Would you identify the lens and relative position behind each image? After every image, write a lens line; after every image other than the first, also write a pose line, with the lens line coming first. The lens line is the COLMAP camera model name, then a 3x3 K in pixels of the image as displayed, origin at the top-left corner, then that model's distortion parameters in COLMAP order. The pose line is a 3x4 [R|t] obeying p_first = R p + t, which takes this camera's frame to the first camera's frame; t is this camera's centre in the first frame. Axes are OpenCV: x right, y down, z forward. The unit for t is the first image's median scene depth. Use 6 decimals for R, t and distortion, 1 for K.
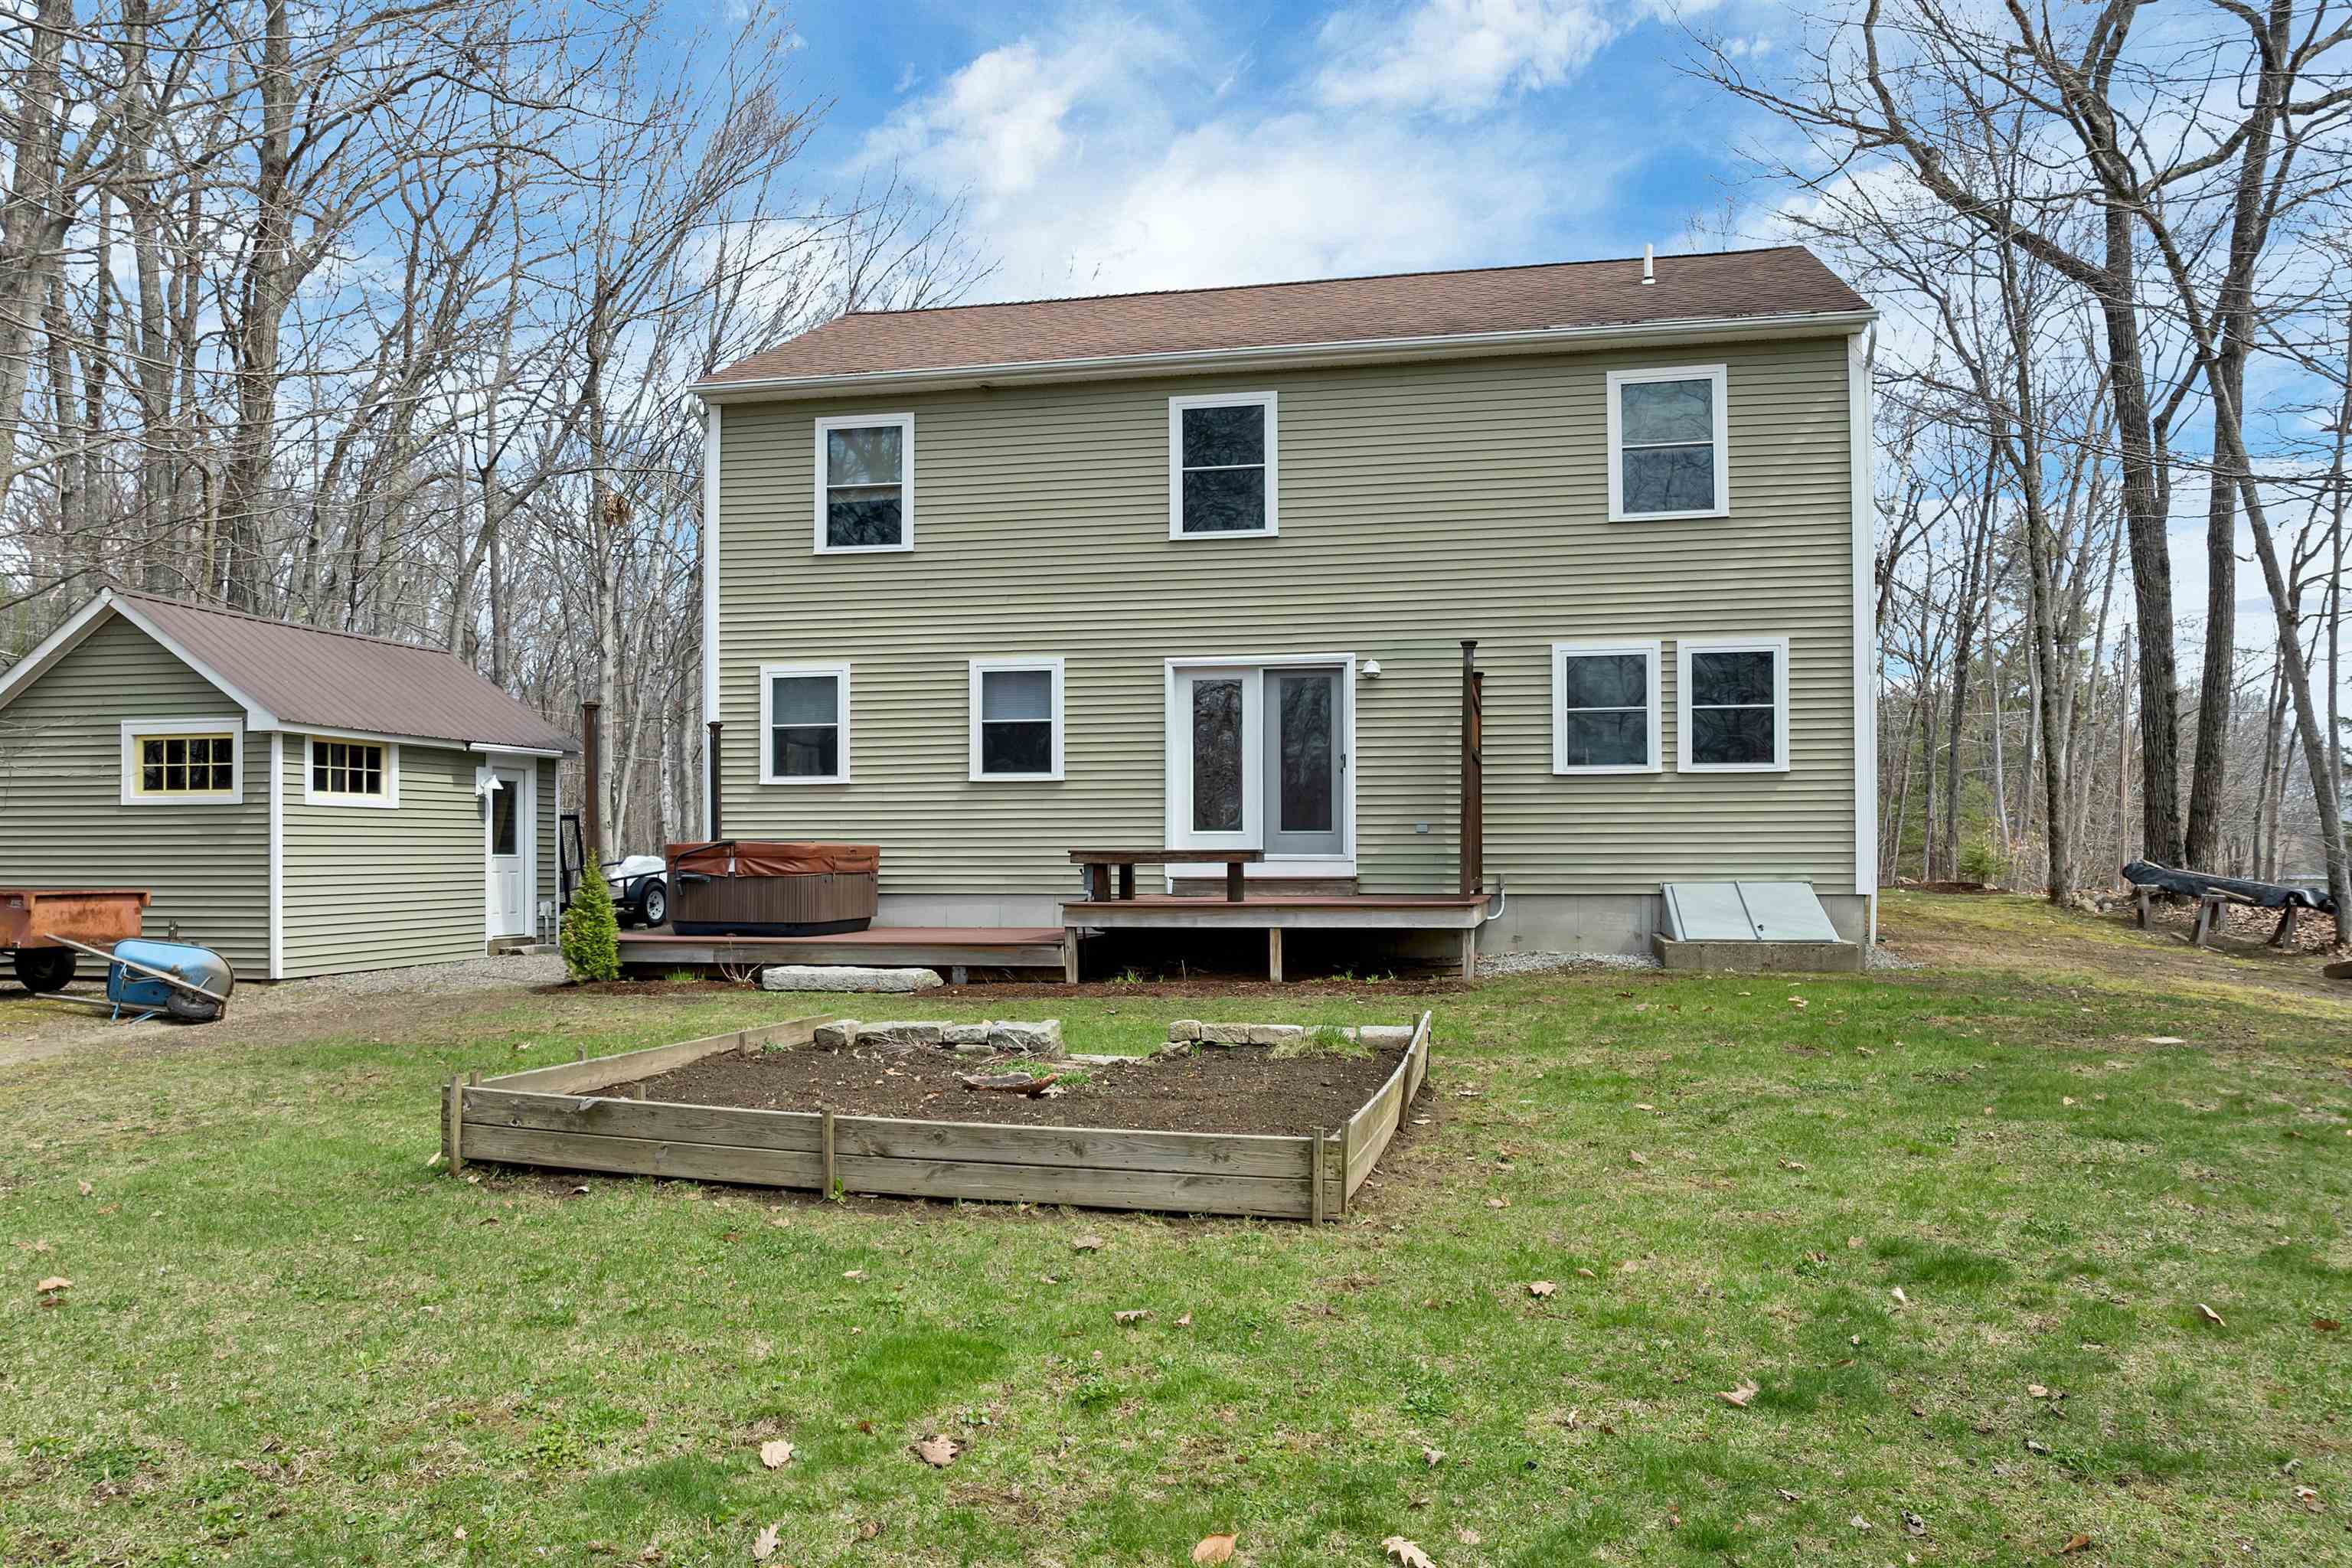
lens RADIAL K [[1699.1, 0, 1179.4], [0, 1699.1, 790.2], [0, 0, 1]] dist [-0.023477, -0.019706]
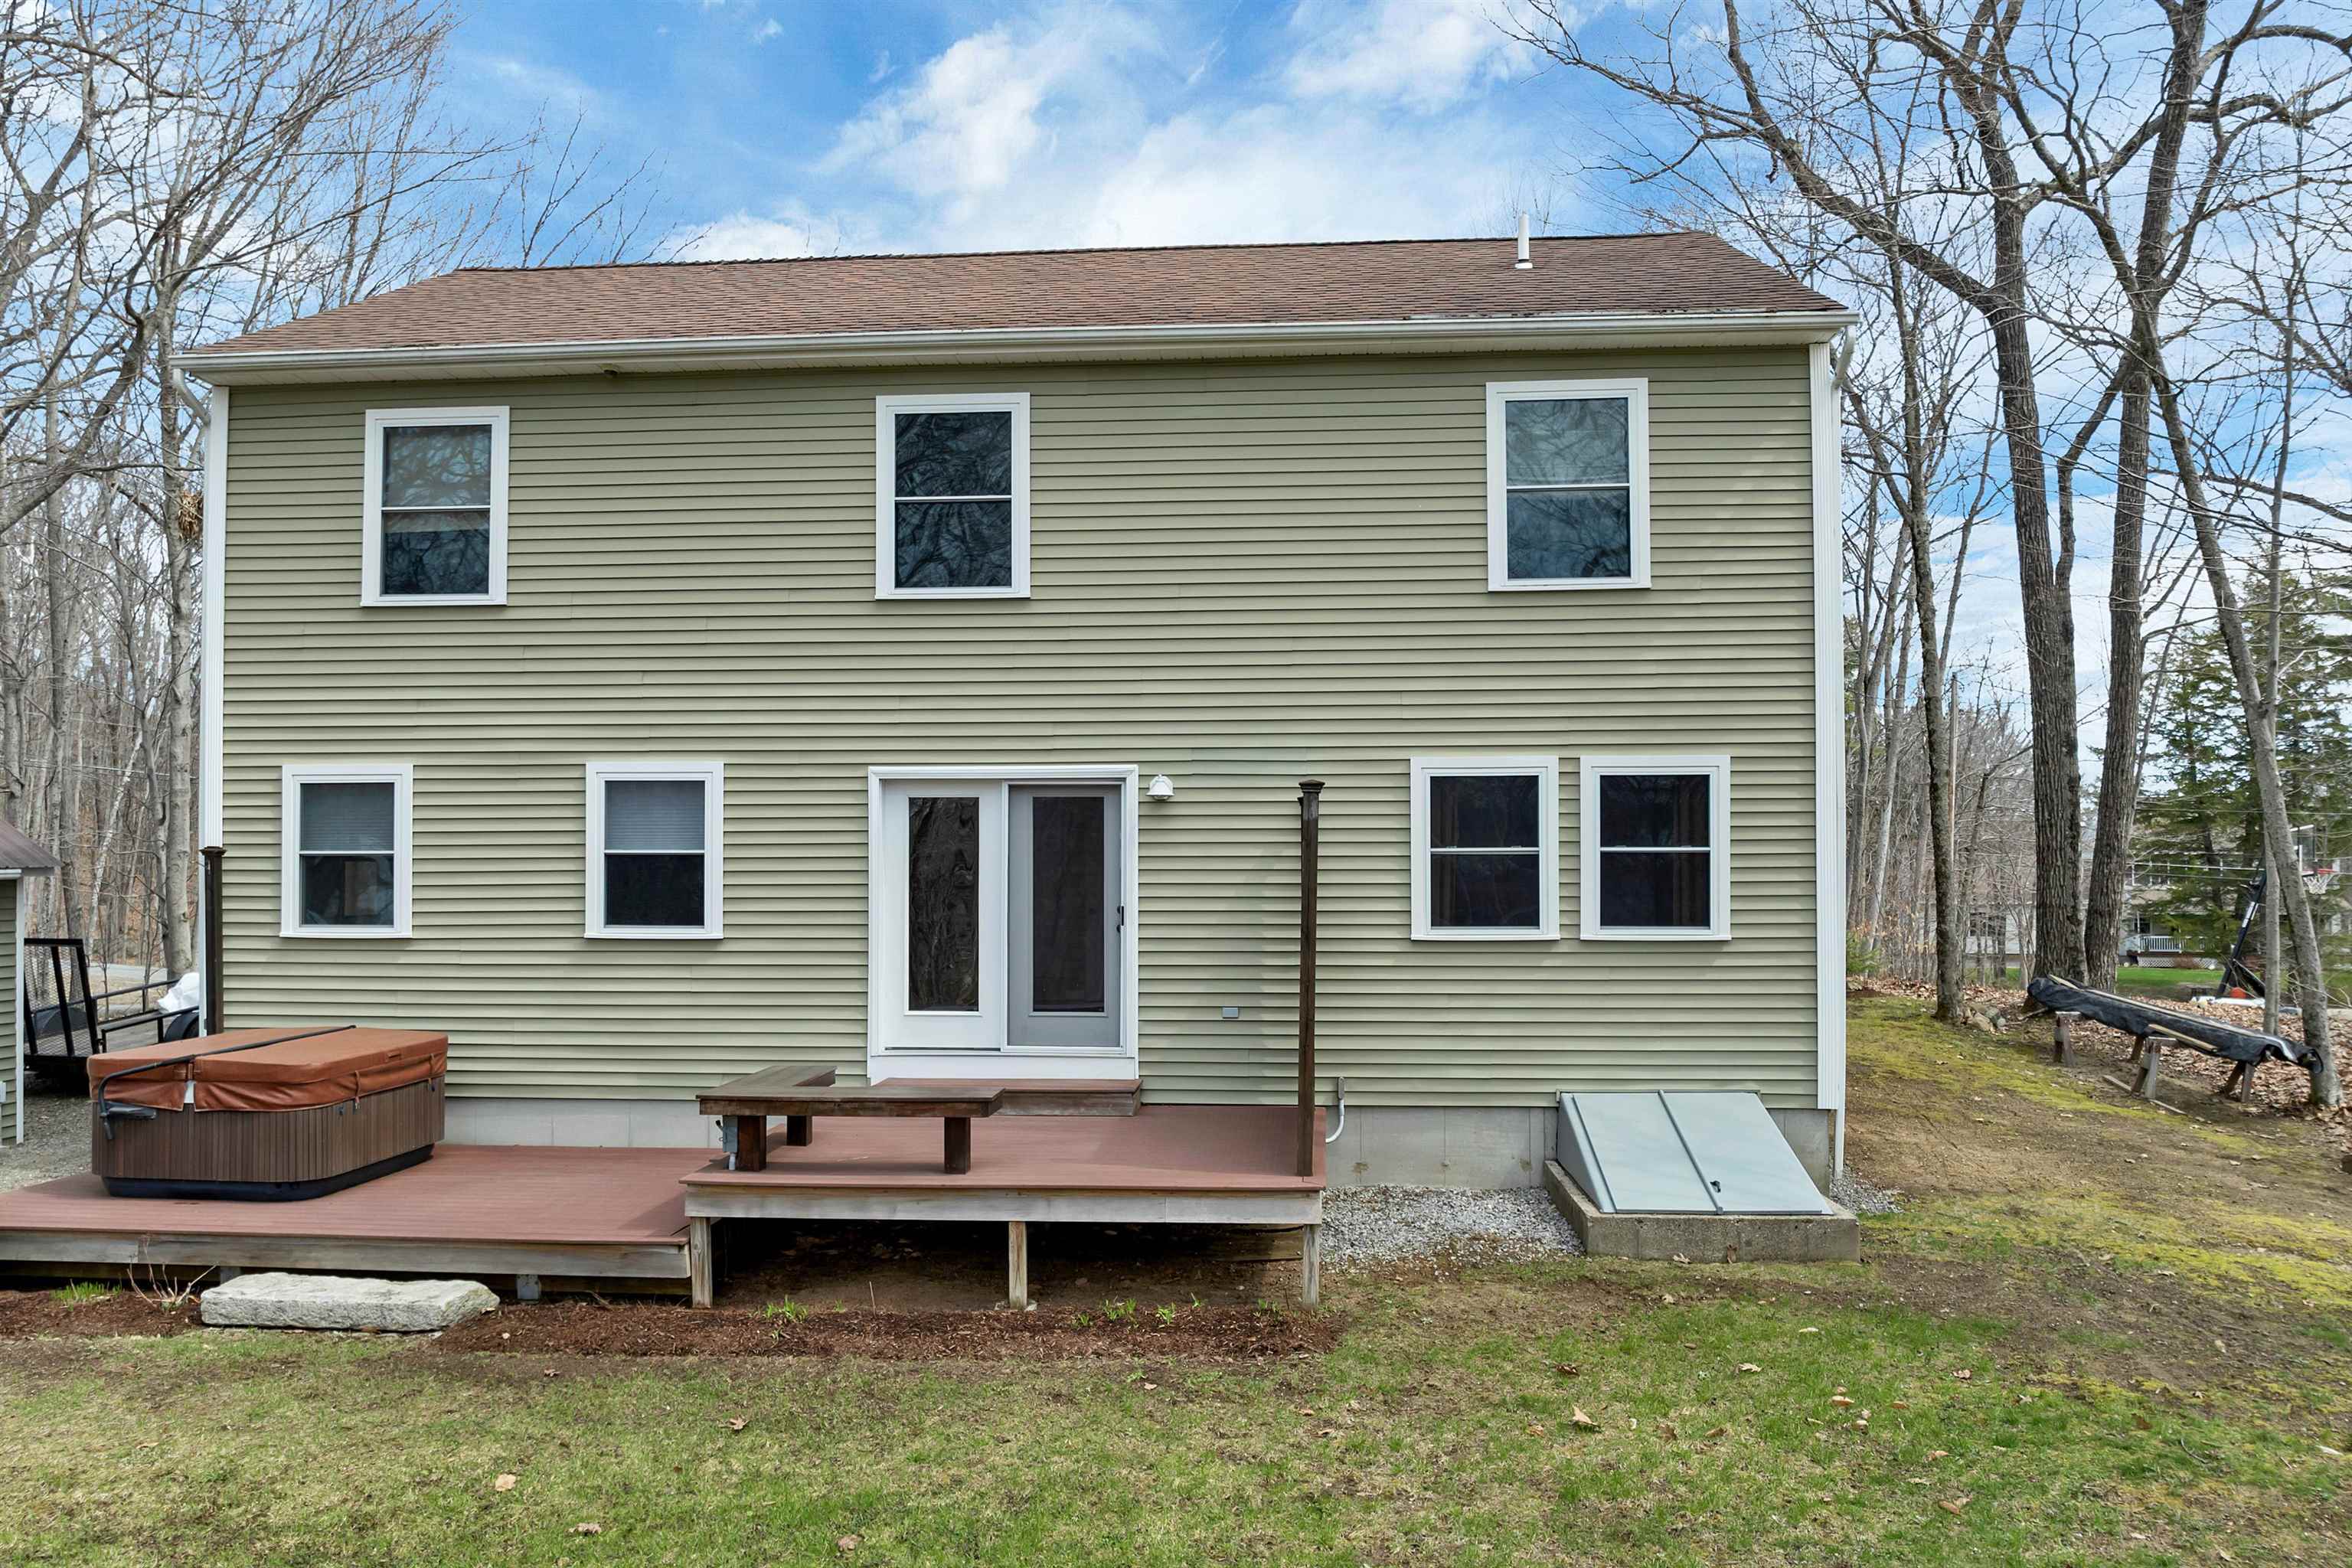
lens RADIAL K [[1699.1, 0, 1194.2], [0, 1699.1, 789.9], [0, 0, 1]] dist [-0.023477, -0.019706]
pose [[0.989696, 0.003439, 0.143145, 0.024744], [-0.003547, 0.999994, 0.000498, -0.069961], [-0.143142, -0.001000, 0.989702, 0.288161]]
